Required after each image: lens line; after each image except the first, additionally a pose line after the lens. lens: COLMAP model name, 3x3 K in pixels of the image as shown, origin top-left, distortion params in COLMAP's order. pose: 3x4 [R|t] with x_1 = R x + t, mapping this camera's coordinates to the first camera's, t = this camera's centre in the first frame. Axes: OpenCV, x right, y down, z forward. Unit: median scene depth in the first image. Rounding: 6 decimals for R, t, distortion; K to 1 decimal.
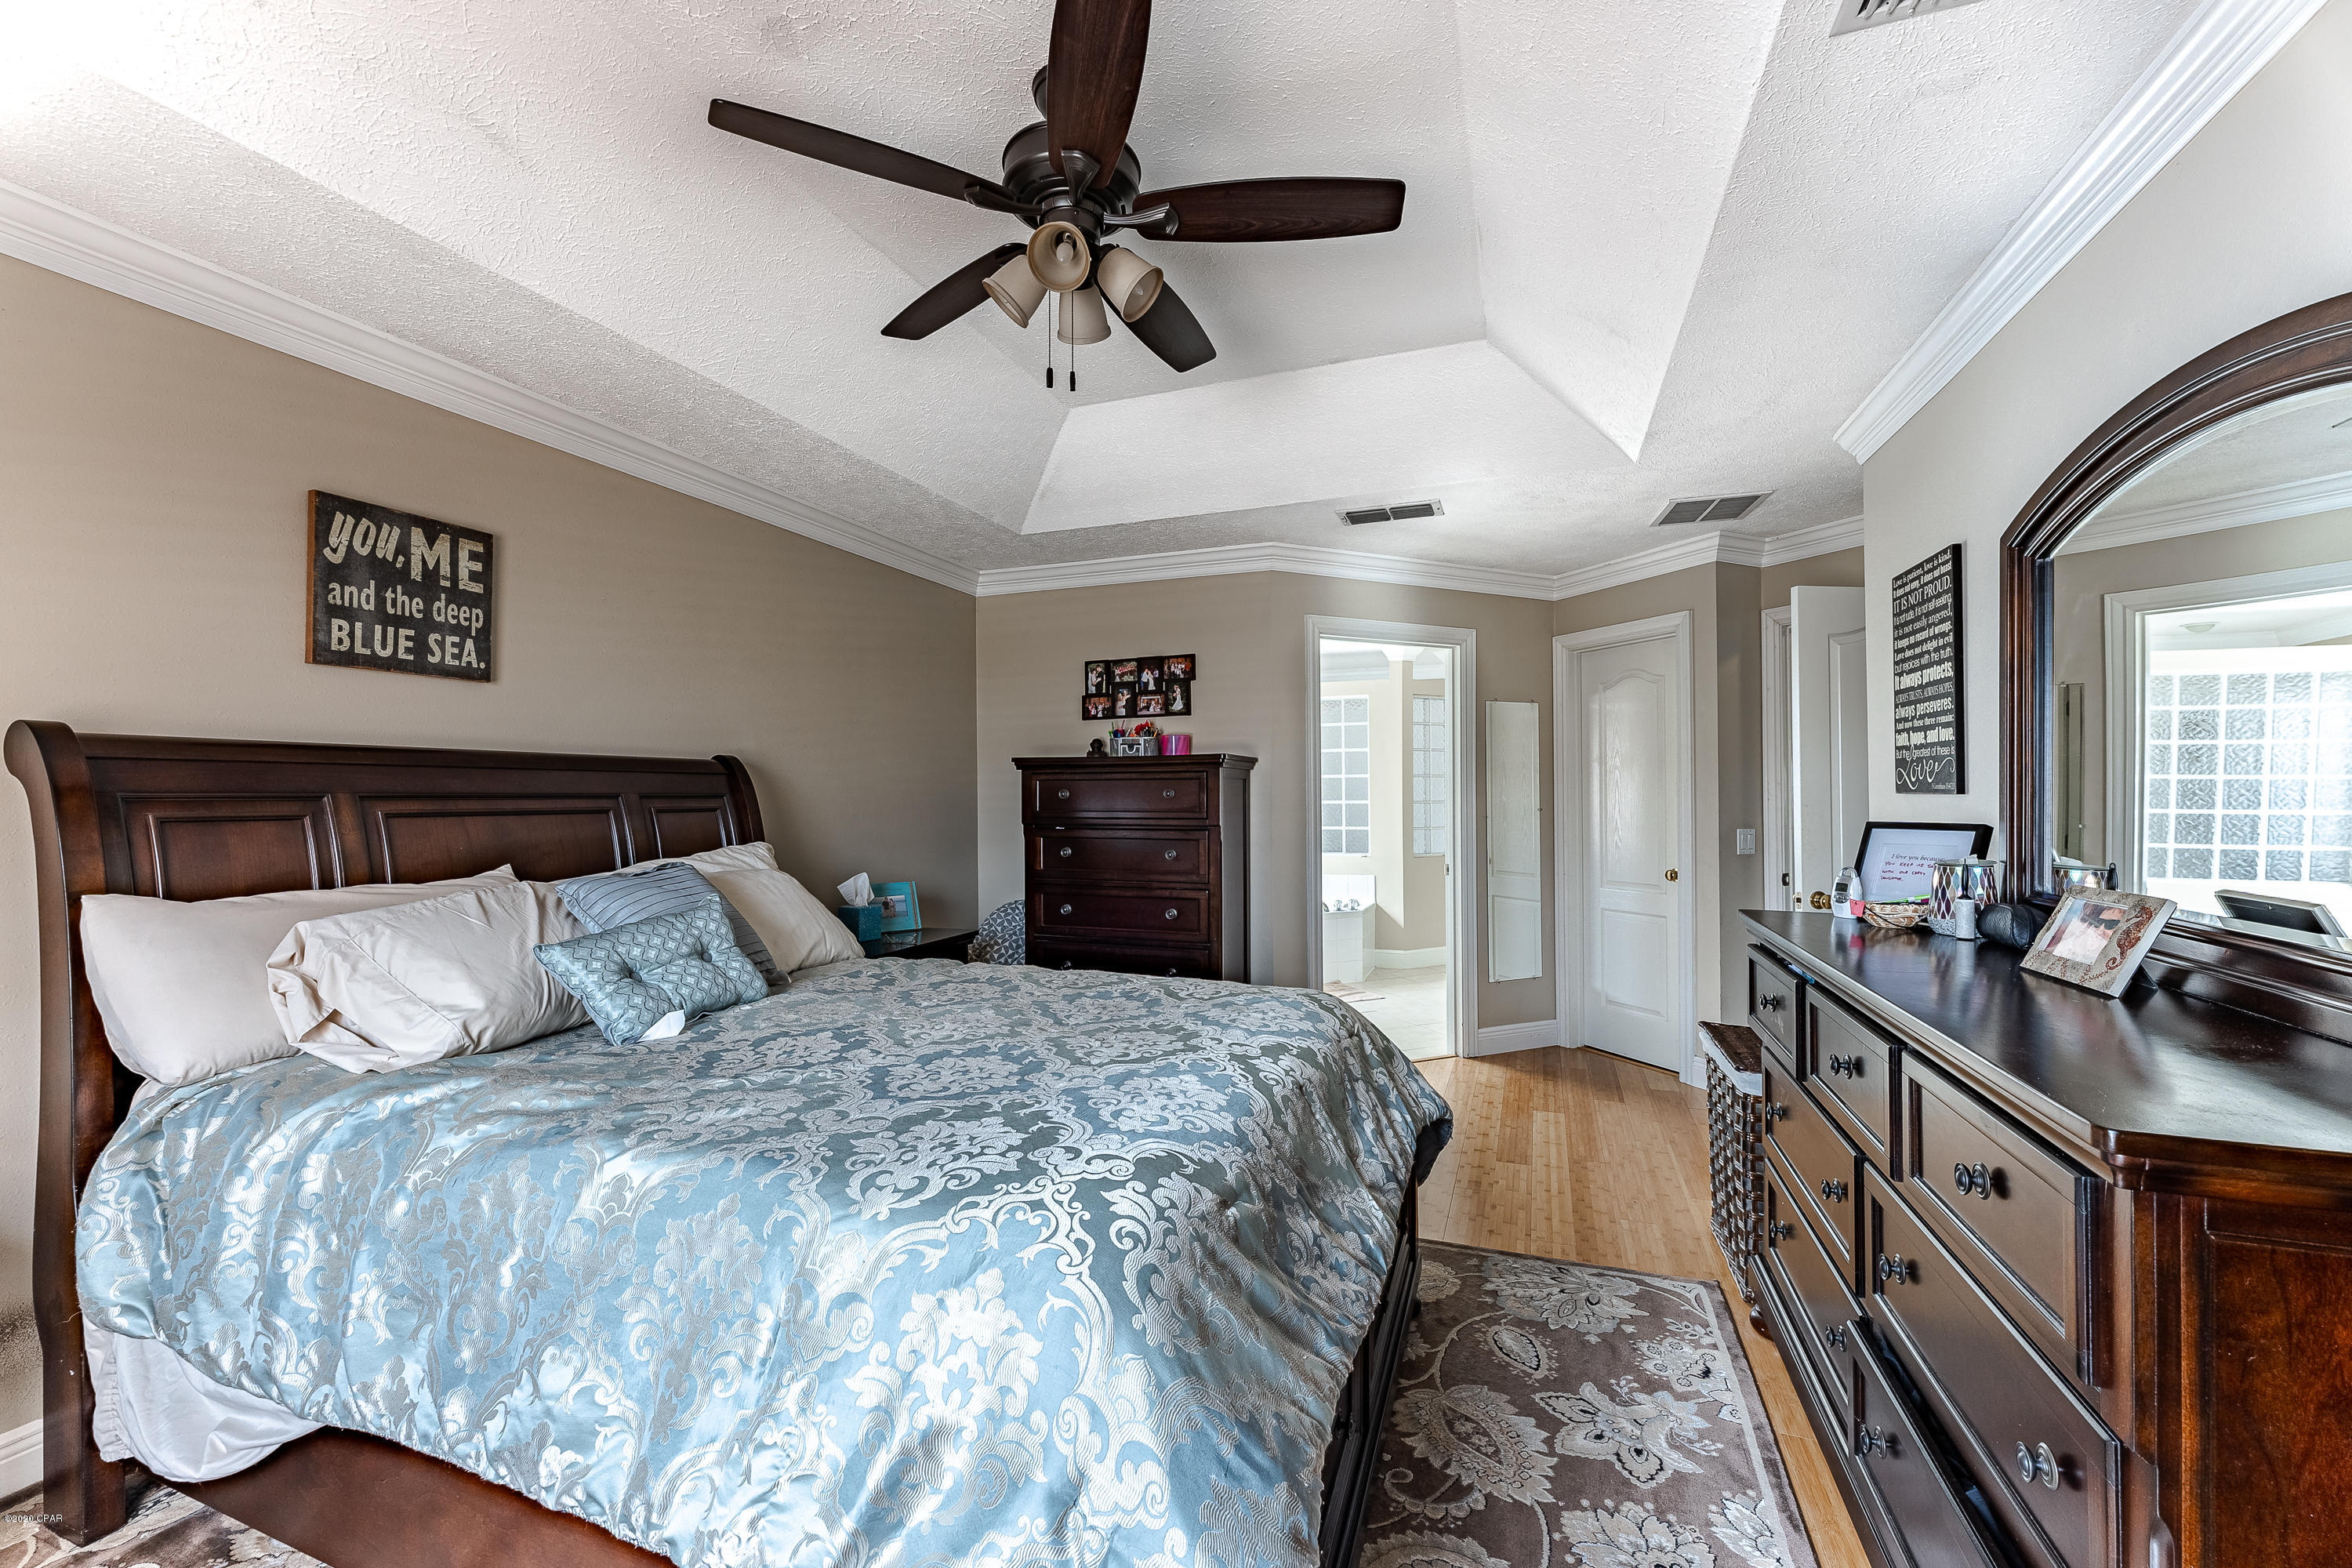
lens RADIAL K [[941.4, 0, 1183.1], [0, 941.4, 794.4], [0, 0, 1]] dist [0.000285, 0.000180]
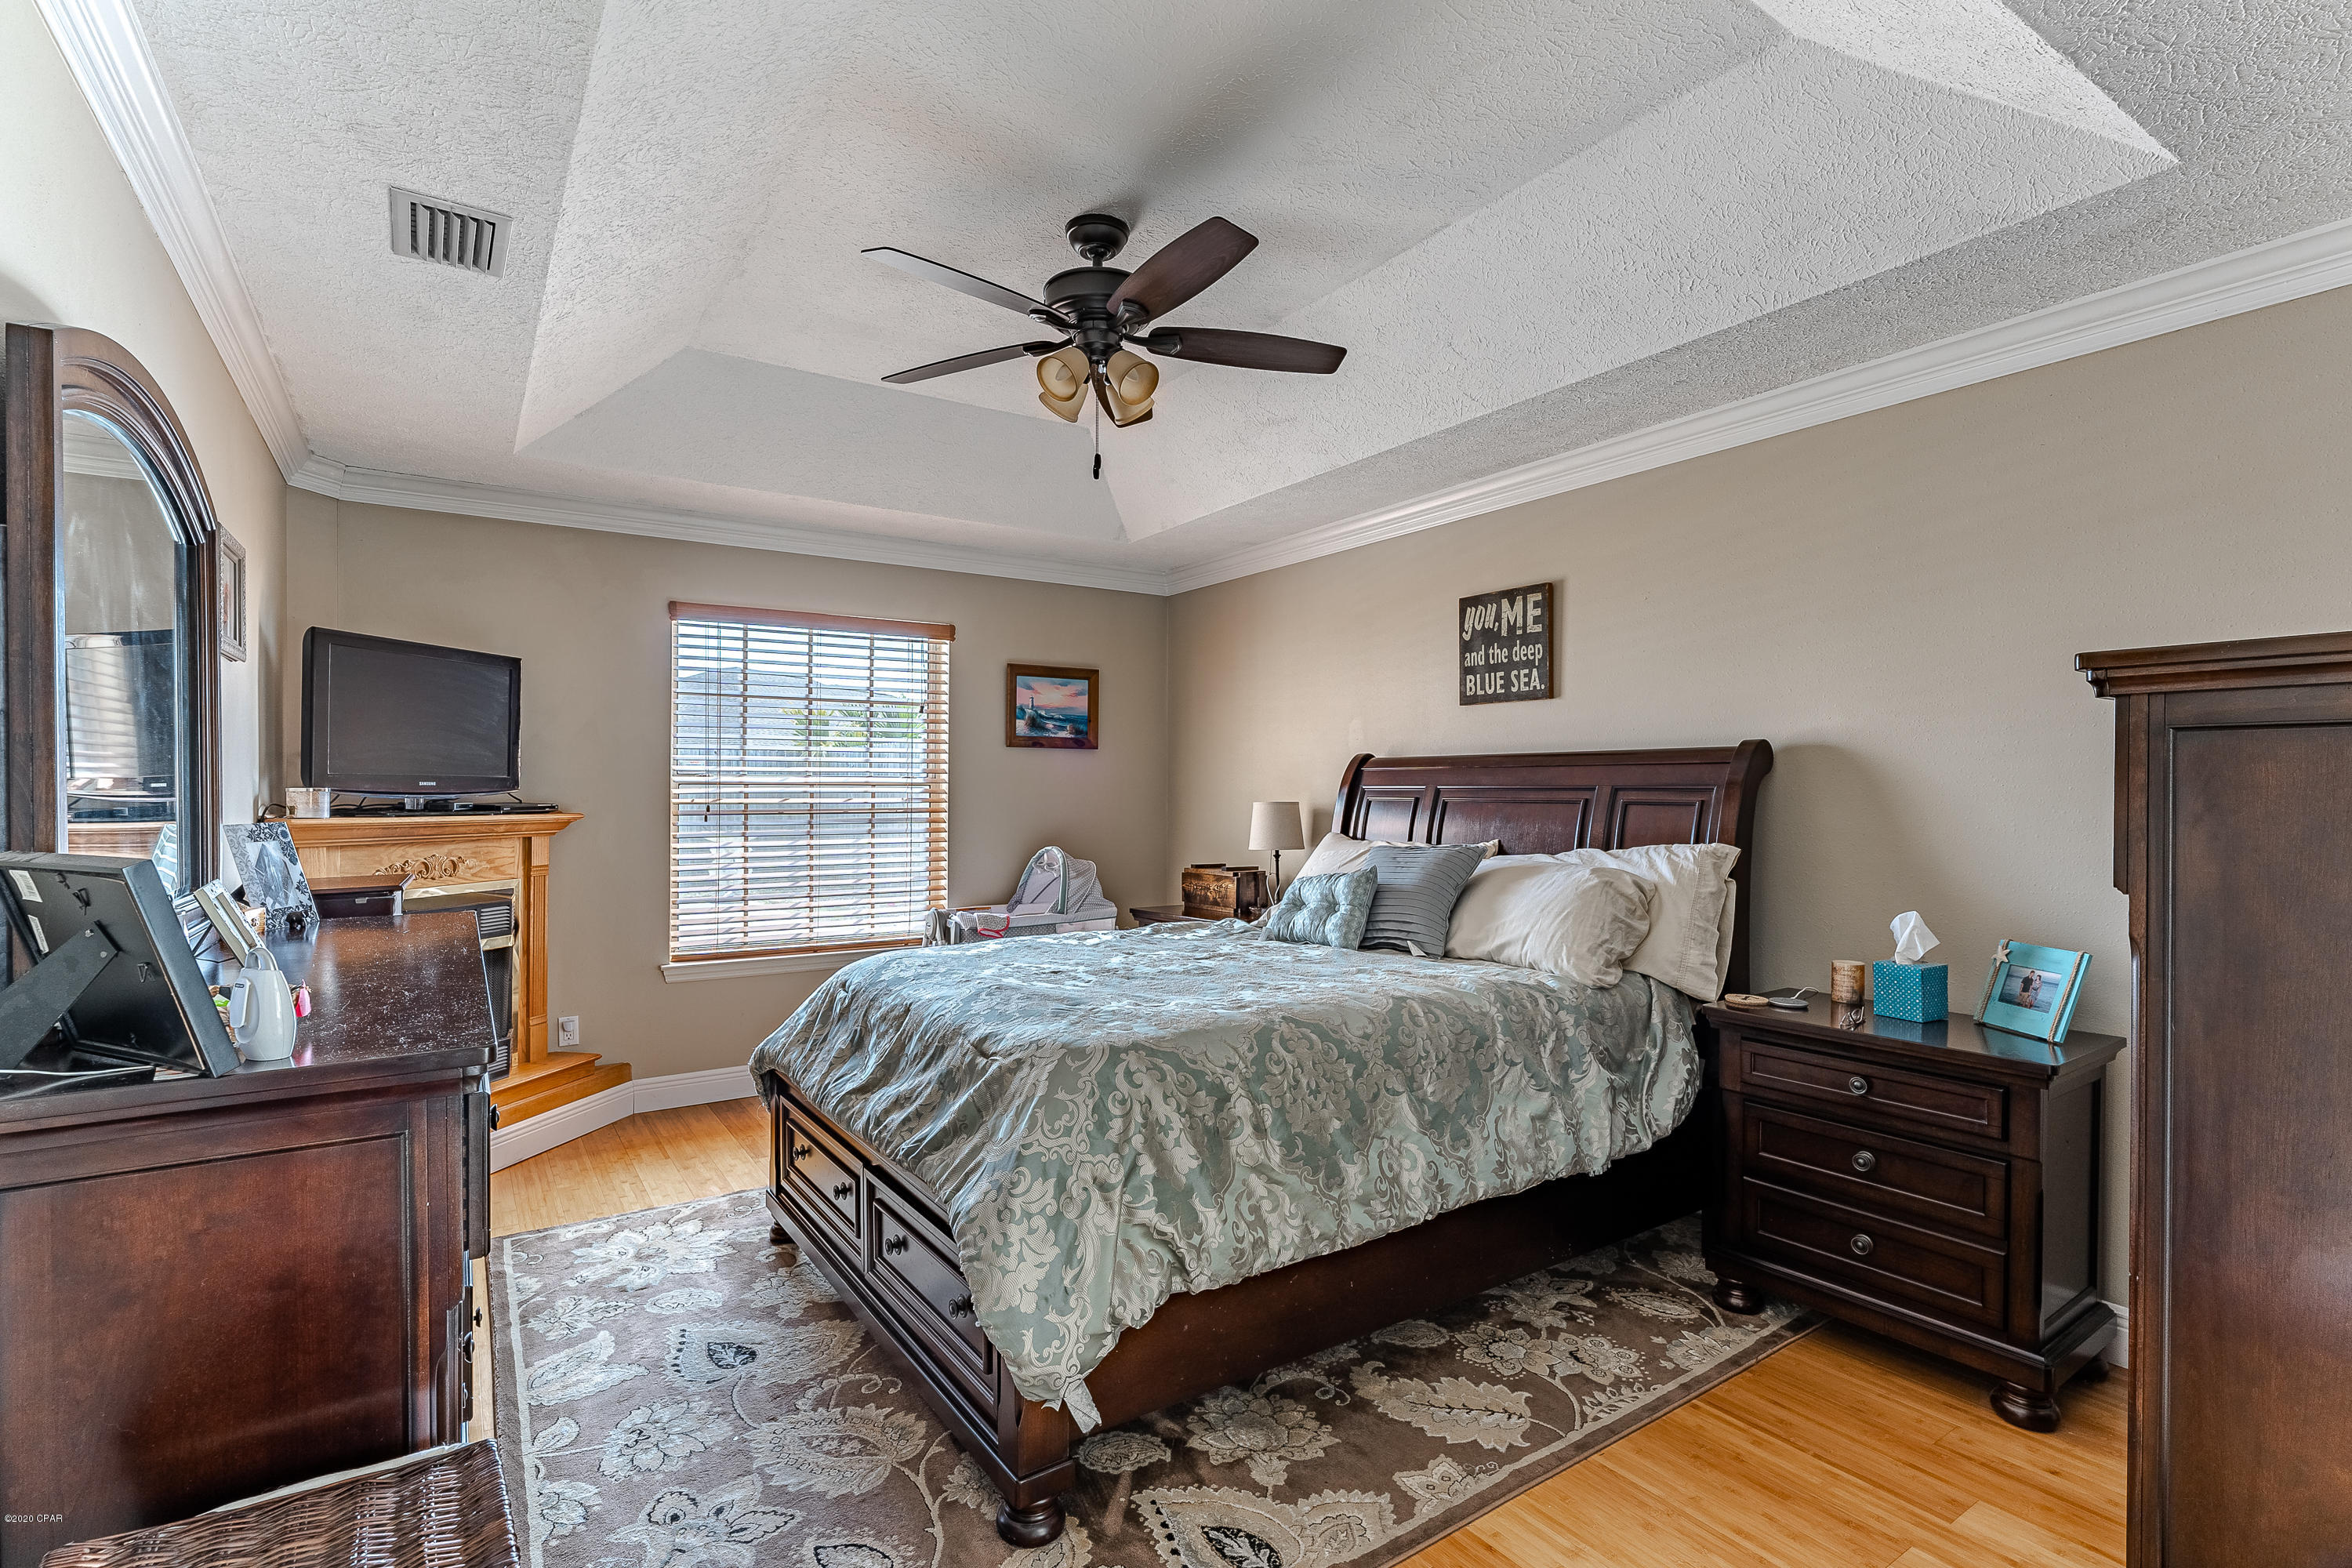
lens RADIAL K [[1110.2, 0, 1167.6], [0, 1110.2, 788.2], [0, 0, 1]] dist [-0.000705, -0.000053]
pose [[-0.592686, 0.001780, -0.805432, 0.852532], [0.000563, 0.999998, 0.001796, -0.001372], [0.805433, 0.000611, -0.592686, 1.617724]]
